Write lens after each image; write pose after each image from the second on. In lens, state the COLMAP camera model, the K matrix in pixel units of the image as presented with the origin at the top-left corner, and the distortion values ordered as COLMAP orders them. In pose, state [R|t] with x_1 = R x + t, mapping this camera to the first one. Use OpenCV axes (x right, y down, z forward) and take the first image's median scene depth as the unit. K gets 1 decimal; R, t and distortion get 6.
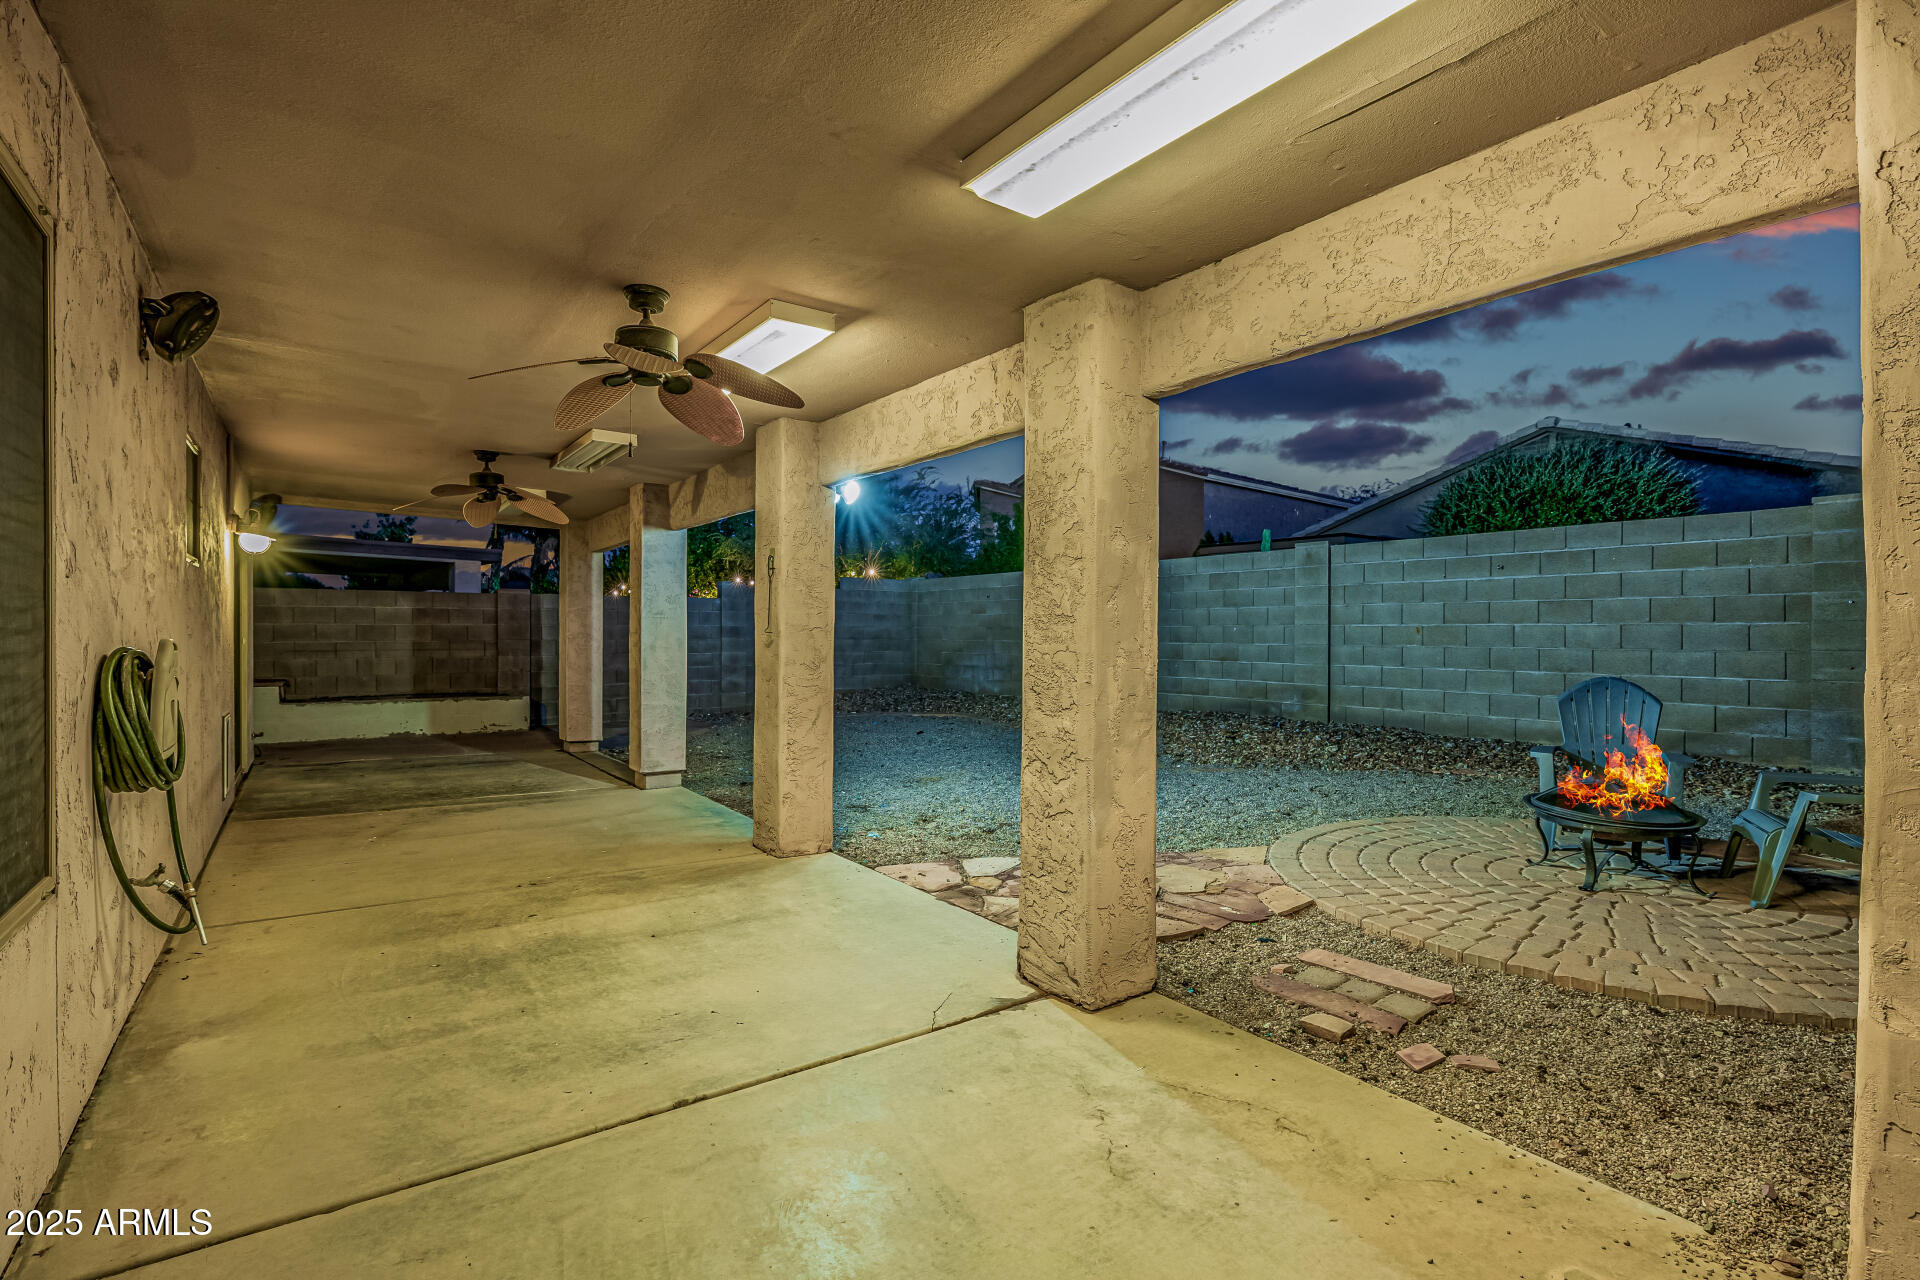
lens RADIAL K [[905.6, 0, 960.0], [0, 905.6, 640.0], [0, 0, 1]] dist [-0.002699, 0.000454]
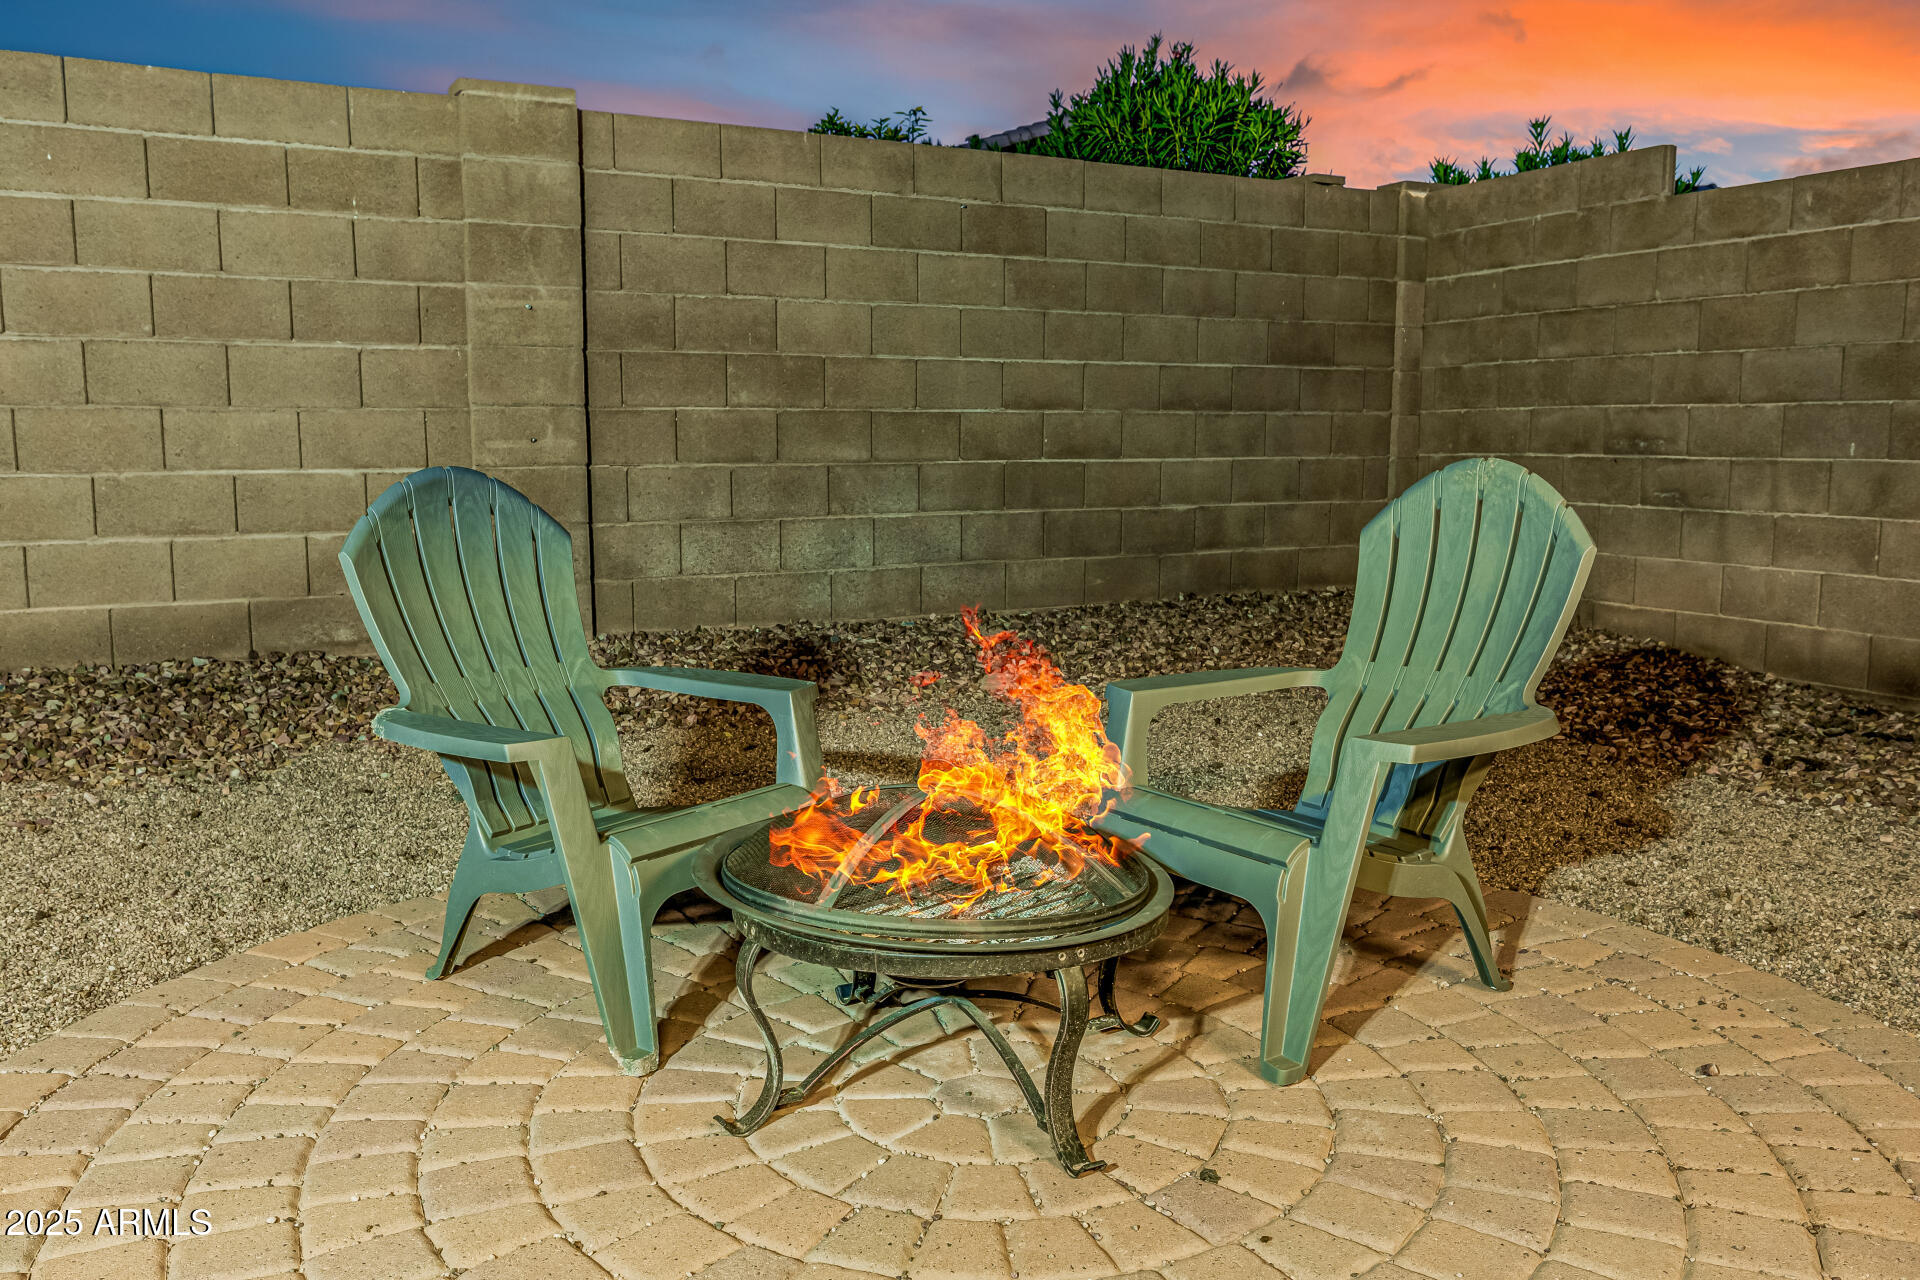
lens RADIAL K [[1463.0, 0, 907.3], [0, 1463.0, 627.6], [0, 0, 1]] dist [-0.004994, 0.002927]
pose [[0.137541, -0.140754, 0.980444, 0.129108], [0.005575, 0.989946, 0.141336, 0.013649], [-0.990480, -0.013973, 0.136943, 0.452453]]
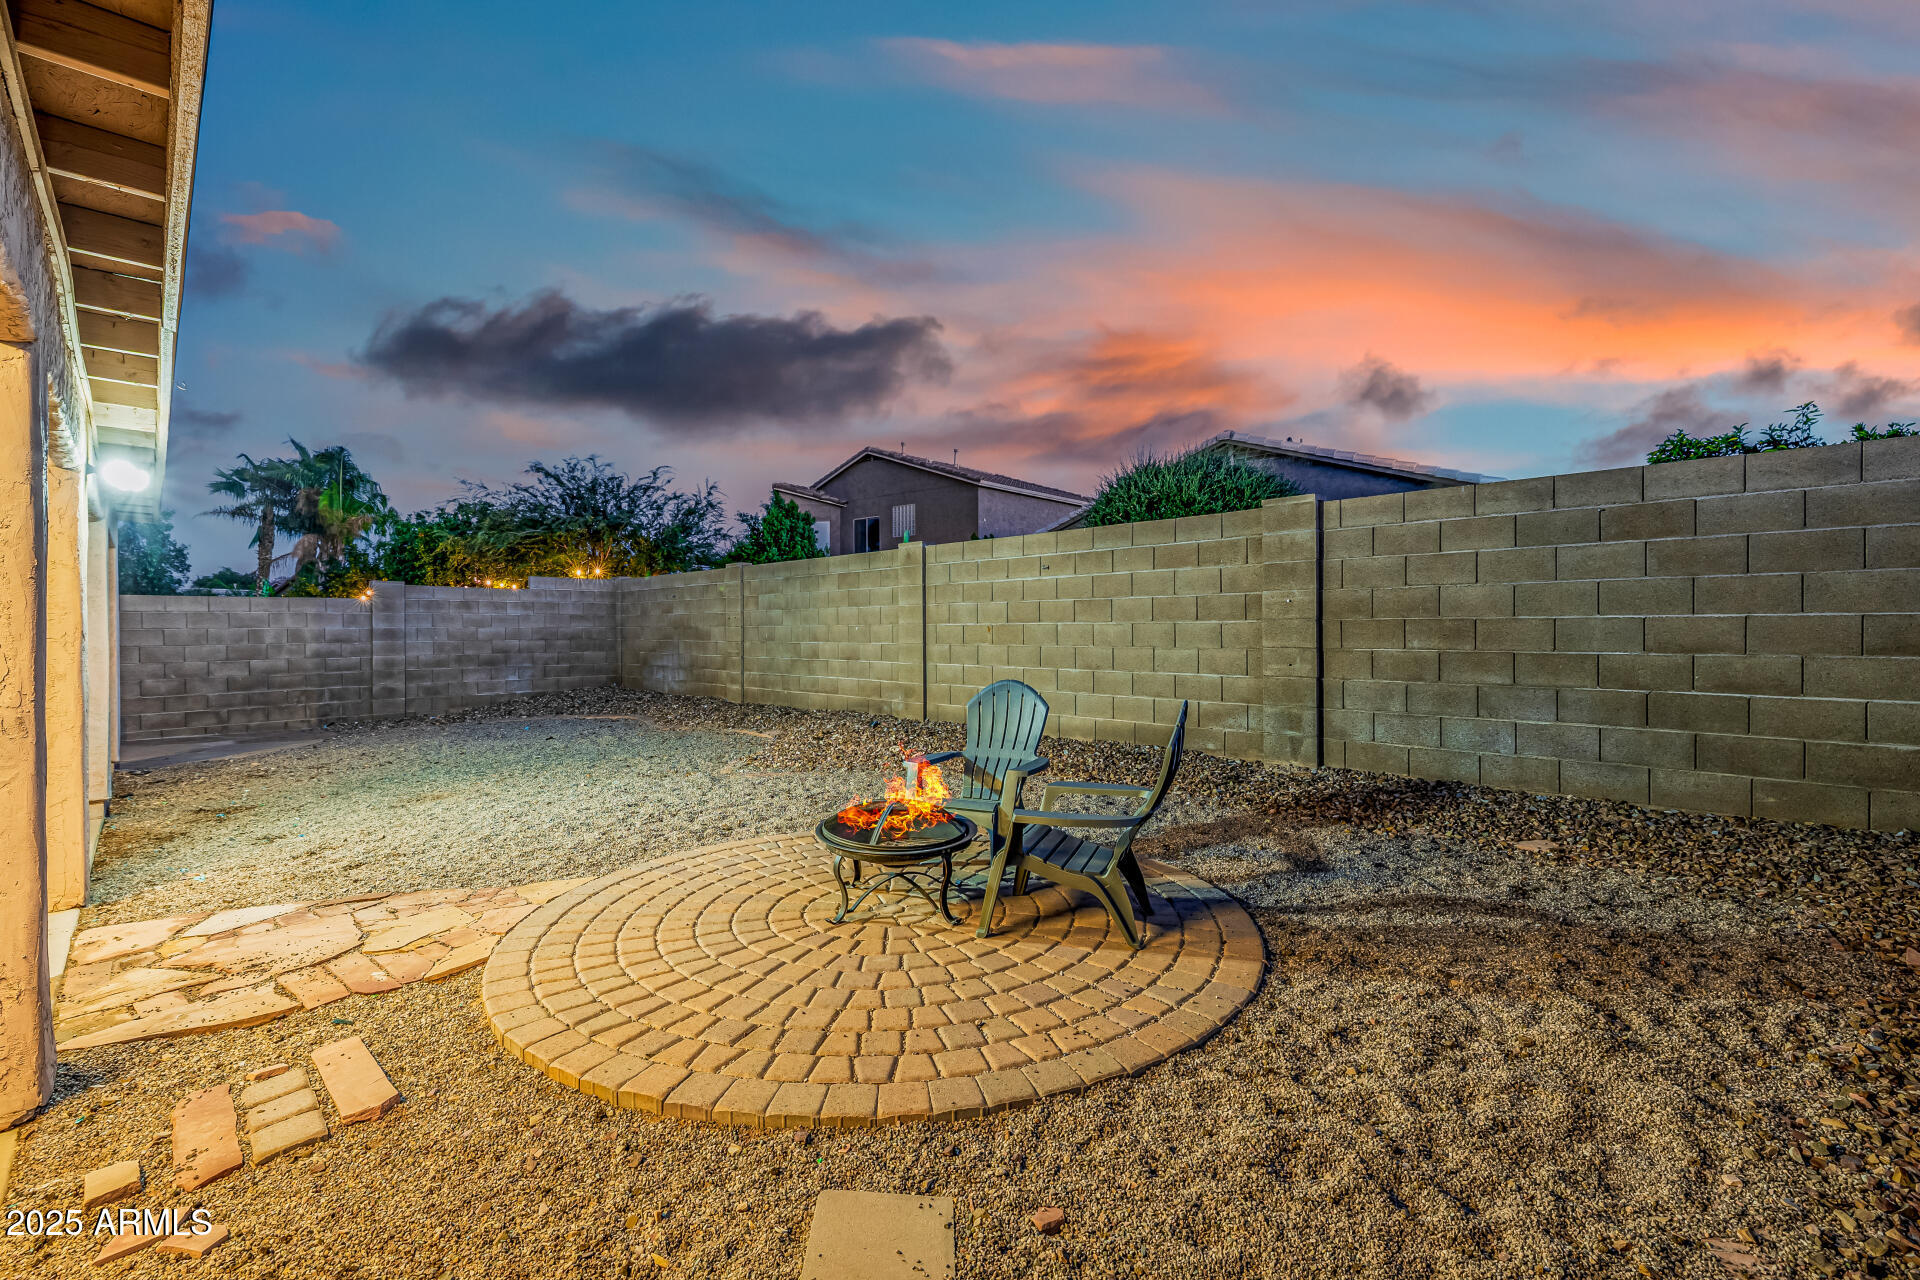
lens RADIAL K [[839.7, 0, 960.0], [0, 839.7, 640.0], [0, 0, 1]] dist [0.002336, 0.000127]
pose [[0.989011, -0.010678, 0.147456, 0.313096], [0.009751, 0.999928, 0.007004, -0.005123], [-0.147520, -0.005489, 0.989044, 0.067532]]
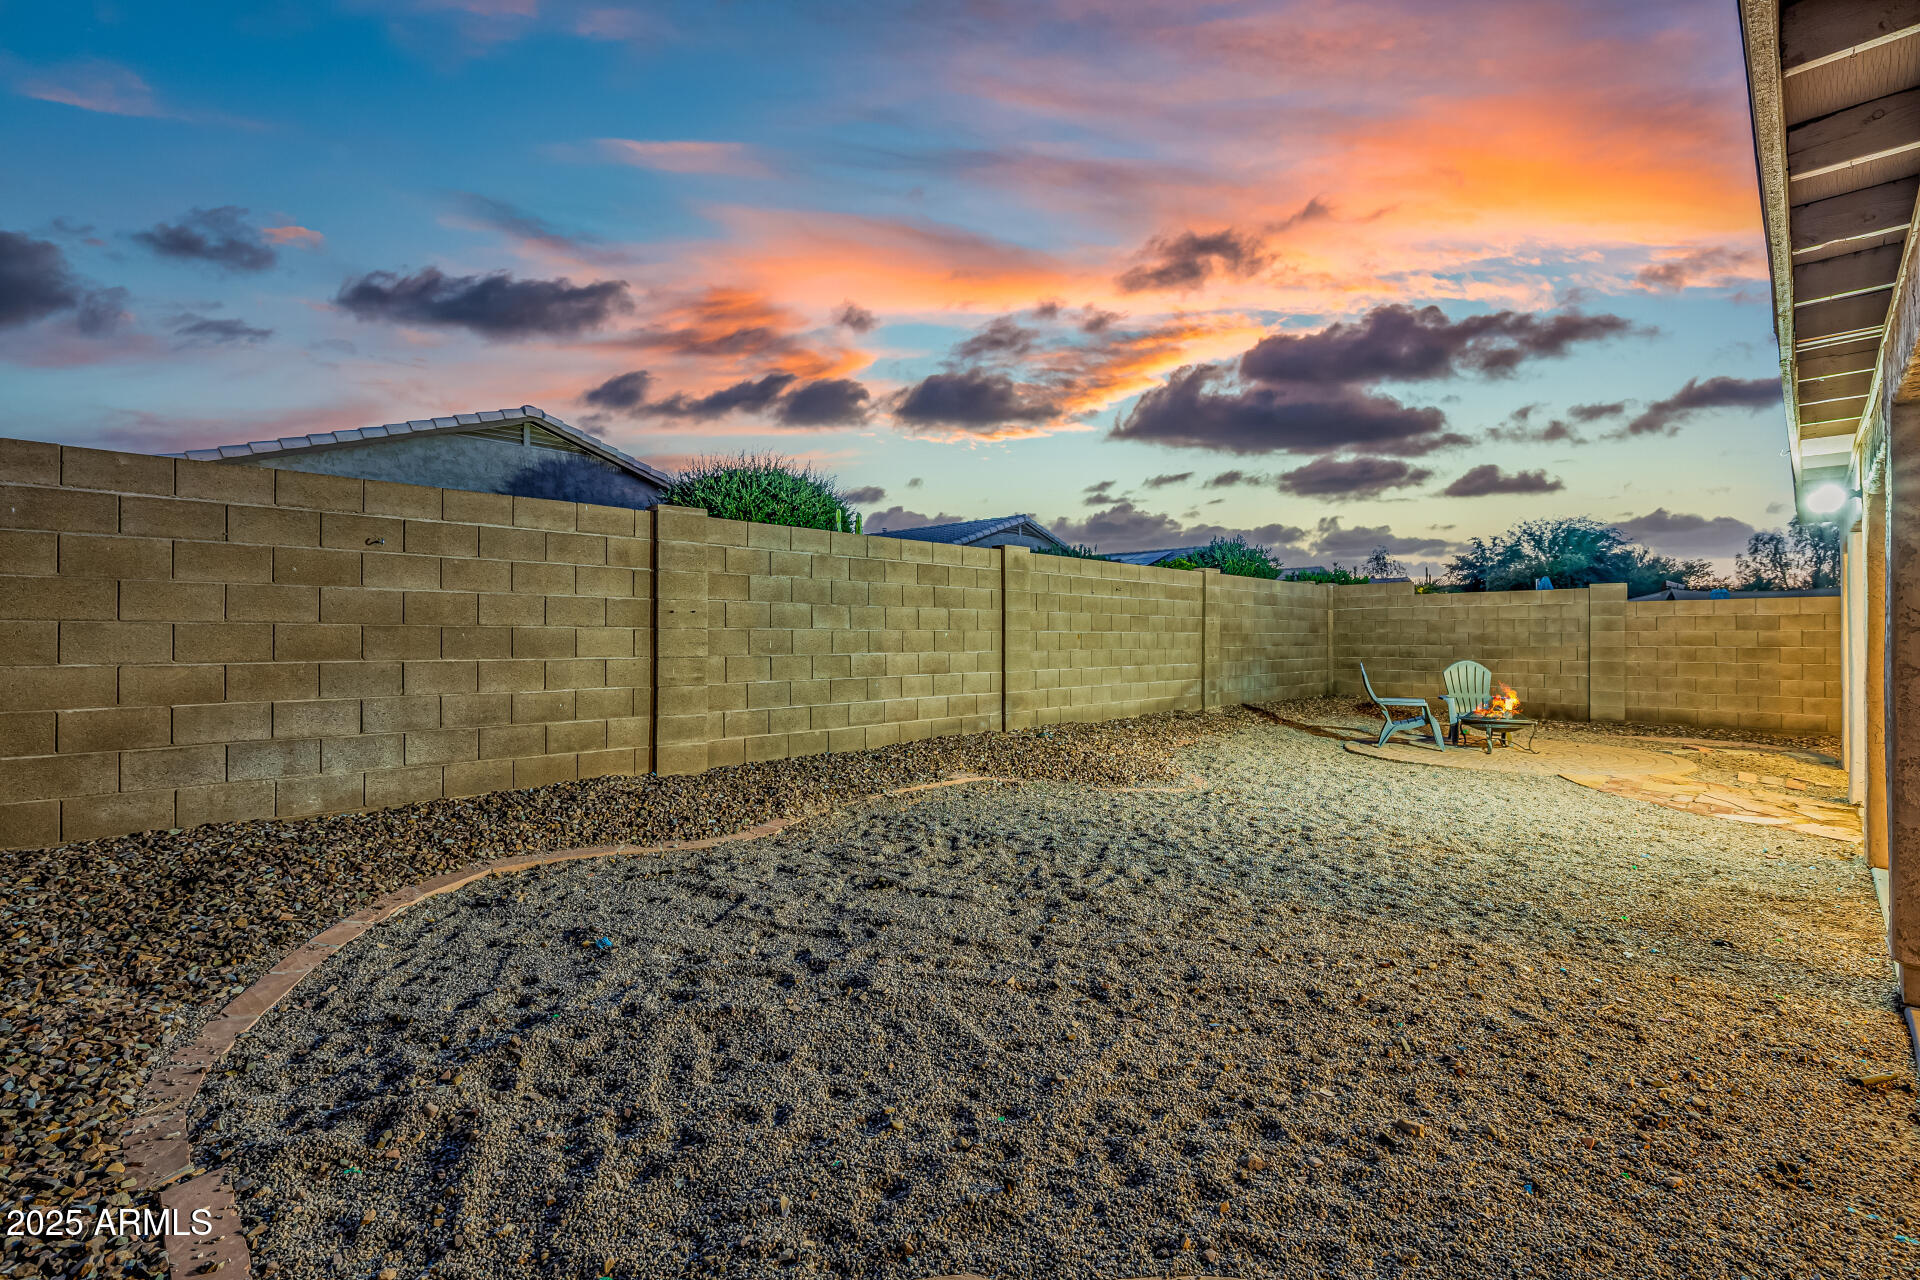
lens RADIAL K [[871.3, 0, 937.5], [0, 871.3, 635.8], [0, 0, 1]] dist [-0.002647, -0.000269]
pose [[-0.158707, -0.000969, 0.987325, -0.539613], [0.004881, 0.999987, 0.001766, -0.013693], [-0.987314, 0.005099, -0.158700, 1.270722]]
